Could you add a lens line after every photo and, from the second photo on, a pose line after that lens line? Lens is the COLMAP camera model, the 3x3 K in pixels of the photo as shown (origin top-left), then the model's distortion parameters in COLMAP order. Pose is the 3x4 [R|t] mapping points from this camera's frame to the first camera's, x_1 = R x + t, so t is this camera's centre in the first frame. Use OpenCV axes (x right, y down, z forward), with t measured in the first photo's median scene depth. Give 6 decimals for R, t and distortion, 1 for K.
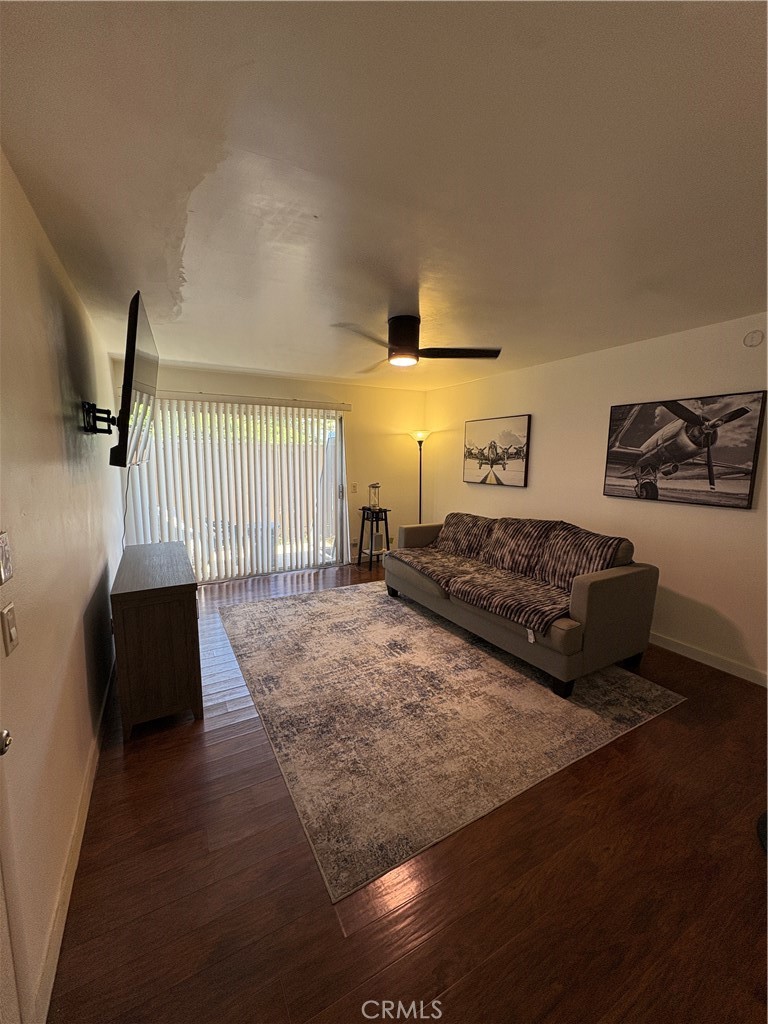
lens RADIAL K [[405.8, 0, 381.4], [0, 405.8, 512.4], [0, 0, 1]] dist [-0.001235, 0.000575]
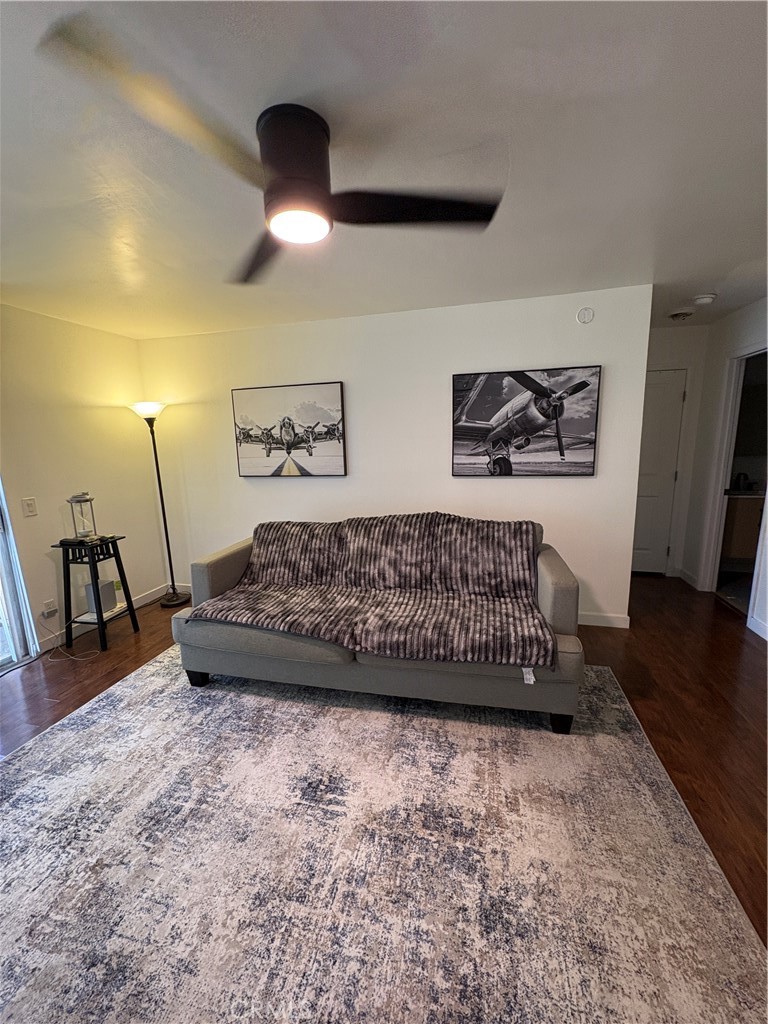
lens RADIAL K [[405.8, 0, 385.2], [0, 405.8, 513.1], [0, 0, 1]] dist [-0.001235, 0.000575]
pose [[0.676763, -0.156549, 0.719364, -0.223700], [0.134667, 0.986967, 0.088093, -0.064569], [-0.723780, 0.037256, 0.689025, 0.530180]]
